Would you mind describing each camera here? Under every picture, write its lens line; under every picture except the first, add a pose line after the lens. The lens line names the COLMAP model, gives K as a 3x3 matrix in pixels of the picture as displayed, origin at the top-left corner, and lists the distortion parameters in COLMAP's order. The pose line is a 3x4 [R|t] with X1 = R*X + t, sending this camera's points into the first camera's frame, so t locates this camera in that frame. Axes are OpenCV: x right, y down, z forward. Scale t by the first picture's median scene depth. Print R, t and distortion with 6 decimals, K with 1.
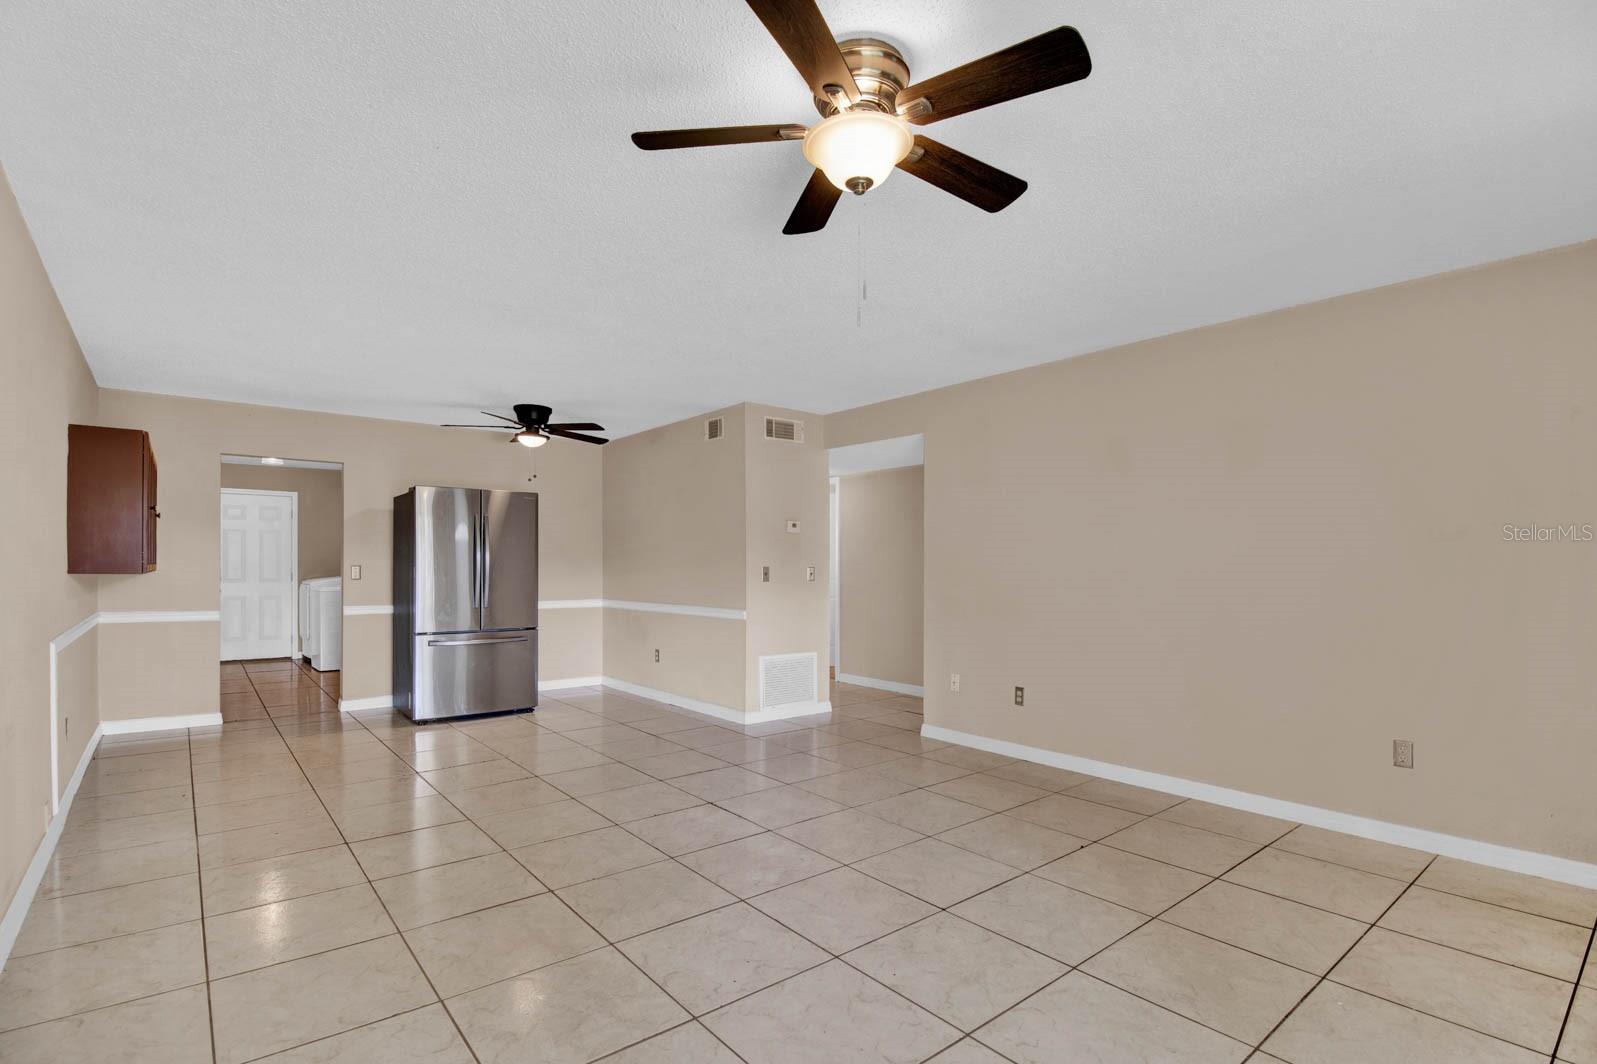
lens RADIAL K [[756.7, 0, 804.3], [0, 756.7, 565.8], [0, 0, 1]] dist [-0.011372, -0.000999]
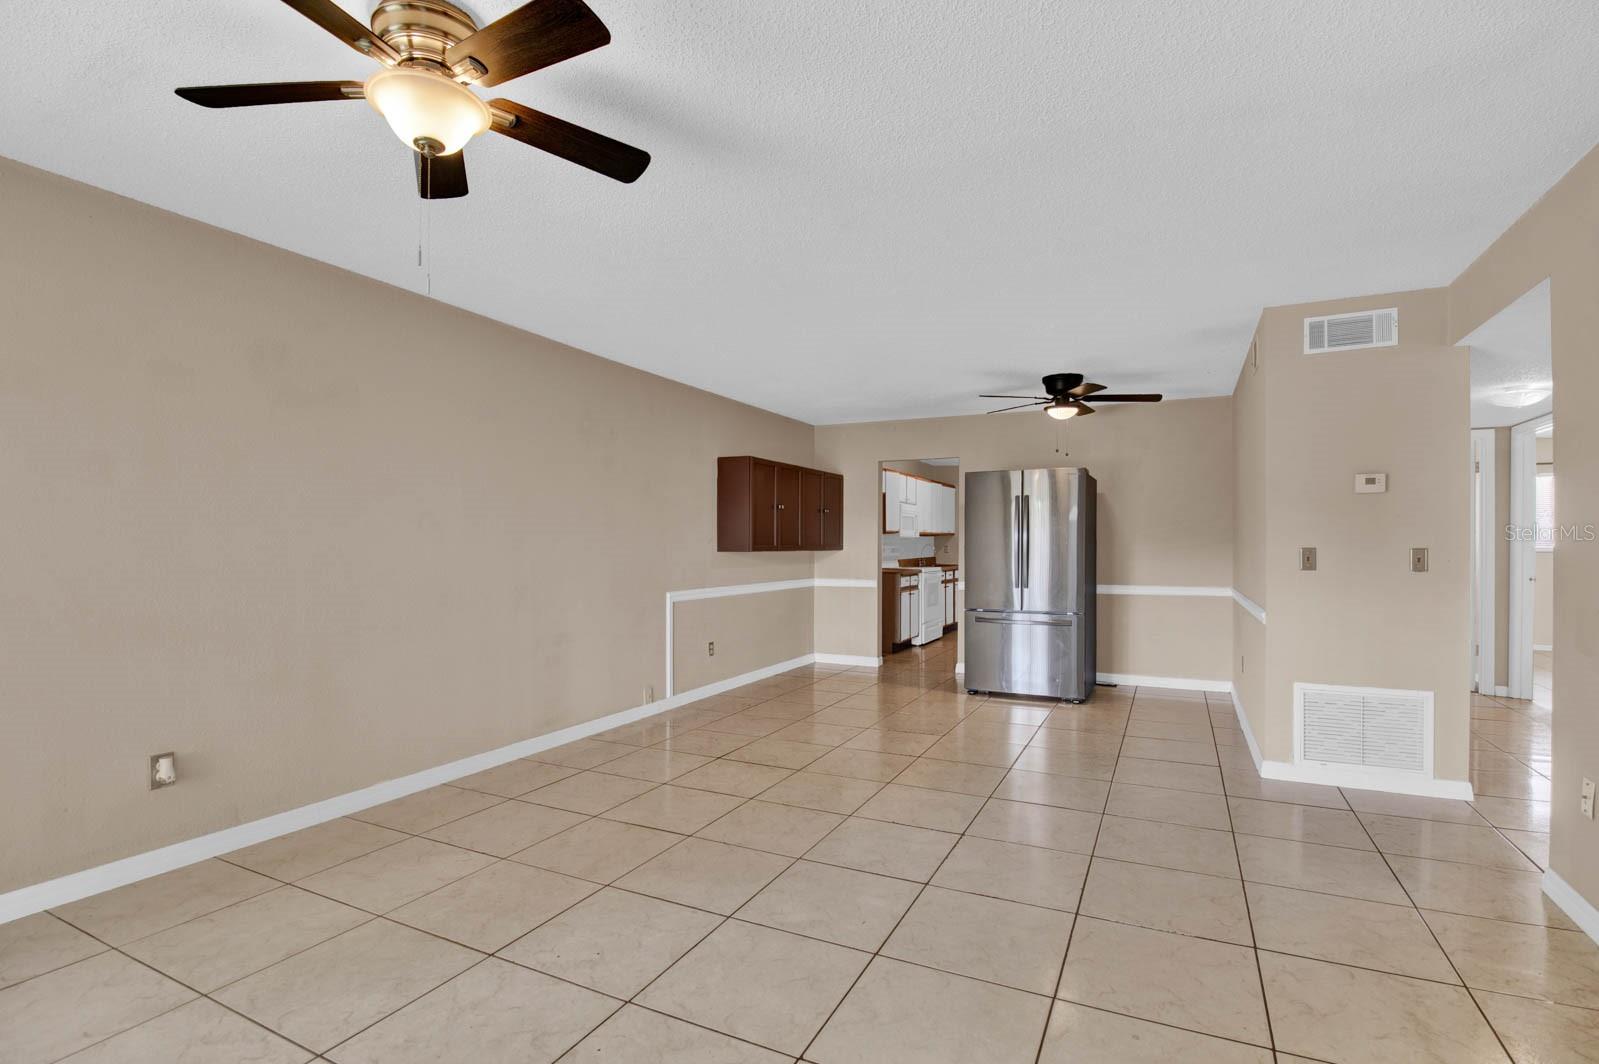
lens RADIAL K [[753.2, 0, 800.9], [0, 753.2, 539.0], [0, 0, 1]] dist [-0.014366, -0.000623]
pose [[0.404236, -0.007661, -0.914622, 0.355722], [0.000798, 0.999967, -0.008023, -0.001413], [0.914654, 0.002513, 0.404229, 0.325210]]
